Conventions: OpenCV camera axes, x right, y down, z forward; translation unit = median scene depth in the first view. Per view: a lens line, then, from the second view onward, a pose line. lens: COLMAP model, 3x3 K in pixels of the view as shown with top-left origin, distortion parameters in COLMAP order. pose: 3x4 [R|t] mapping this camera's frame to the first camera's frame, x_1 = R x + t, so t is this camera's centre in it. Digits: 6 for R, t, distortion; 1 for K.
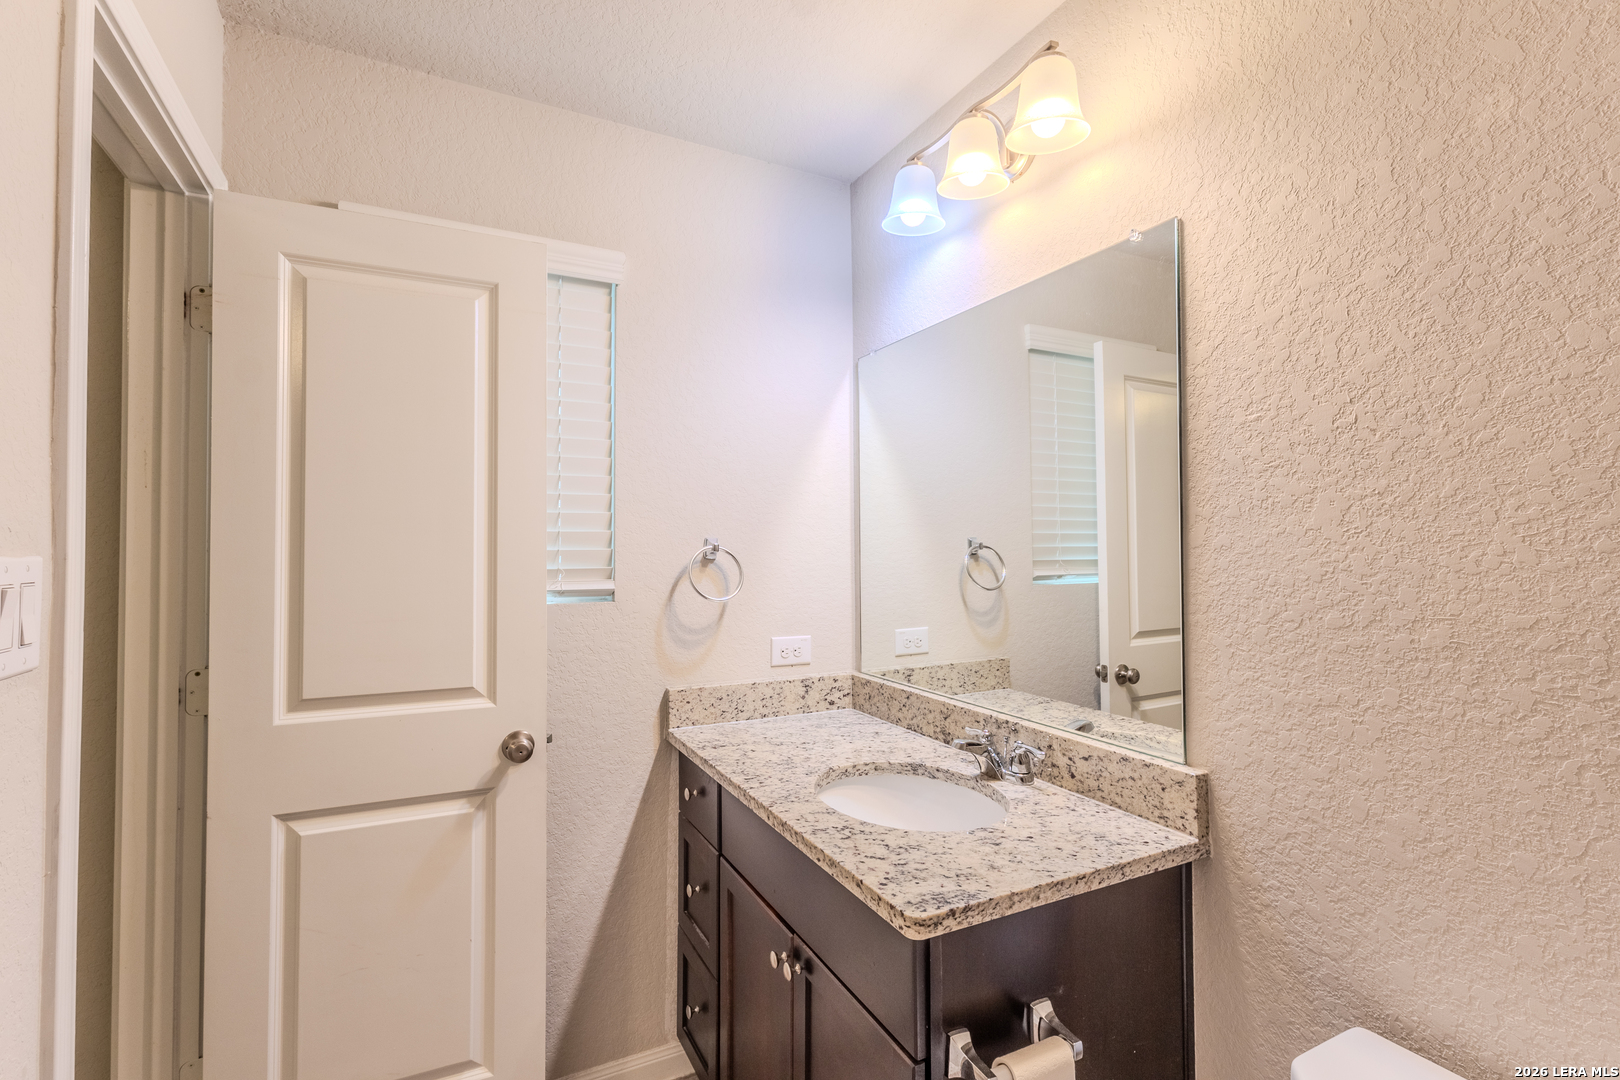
lens RADIAL K [[751.2, 0, 825.0], [0, 751.2, 537.2], [0, 0, 1]] dist [0.002378, 0.001596]
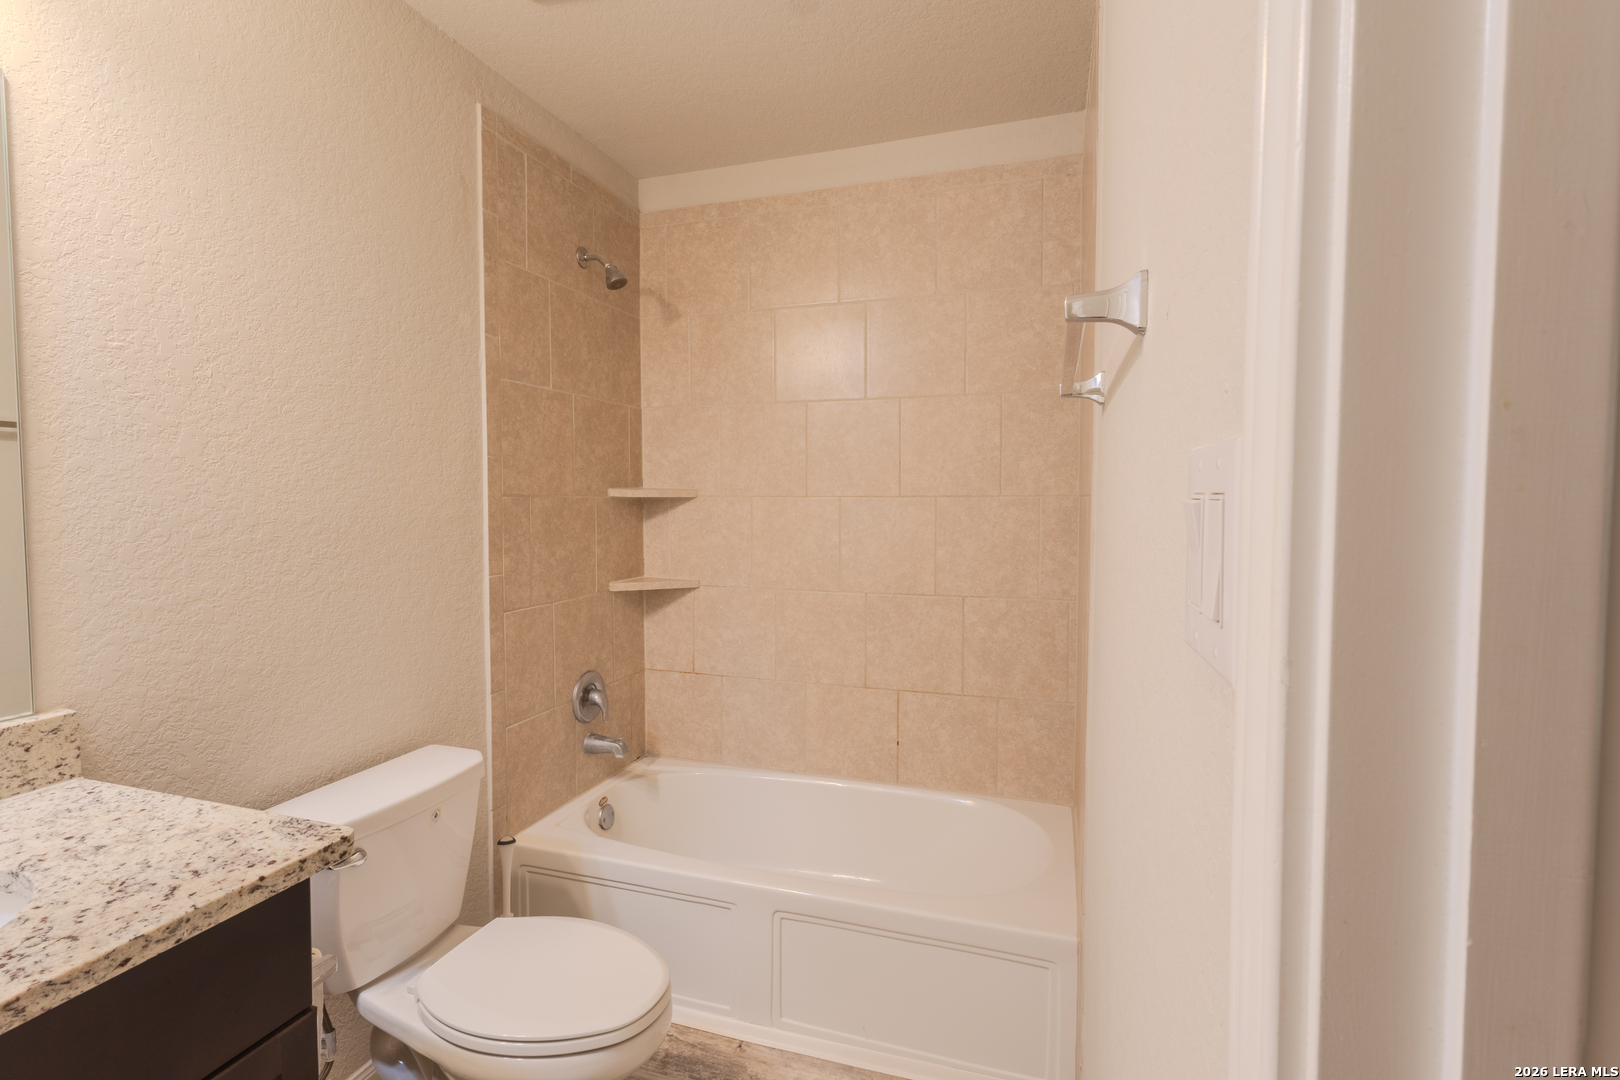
lens RADIAL K [[751.2, 0, 825.0], [0, 751.2, 537.2], [0, 0, 1]] dist [0.002378, 0.001596]
pose [[-0.709802, -0.041686, 0.703167, -0.797253], [-0.020280, 0.999043, 0.038754, 0.041916], [-0.704109, 0.013248, -0.709968, 0.975525]]
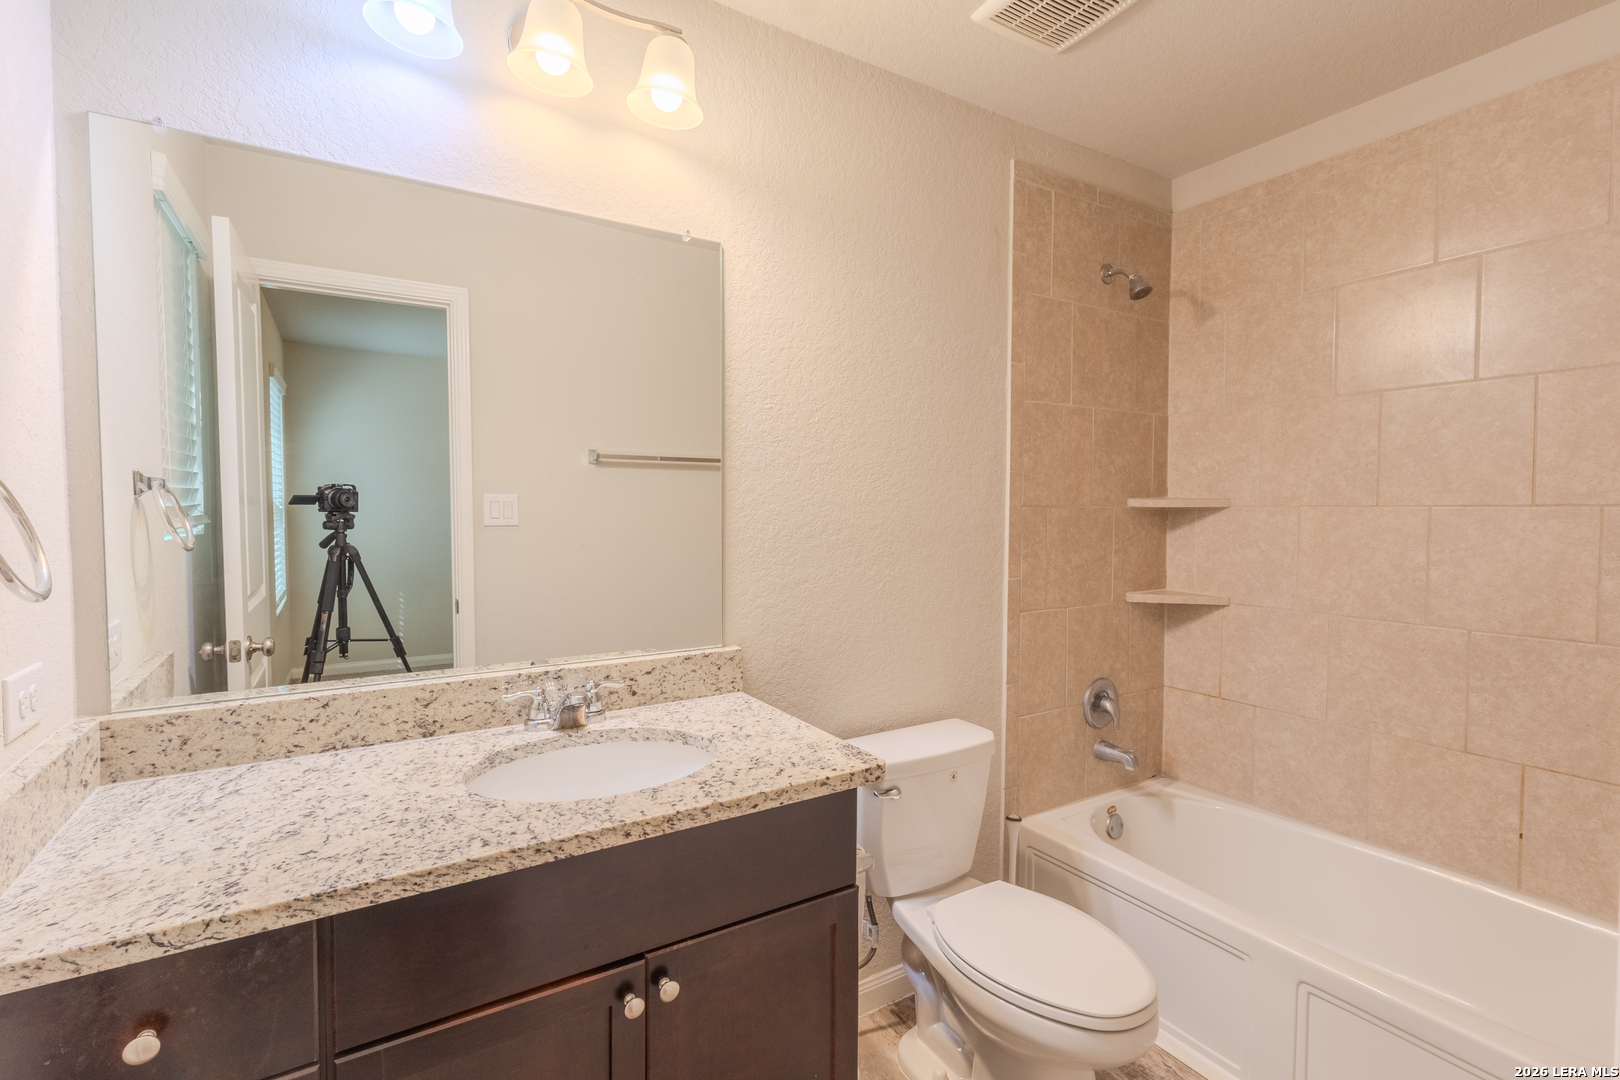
lens RADIAL K [[751.2, 0, 825.0], [0, 751.2, 537.2], [0, 0, 1]] dist [0.002378, 0.001596]
pose [[-0.103158, -0.043002, 0.993735, -0.912425], [-0.022526, 0.998910, 0.040888, 0.040025], [-0.994410, -0.018167, -0.104014, 0.963287]]
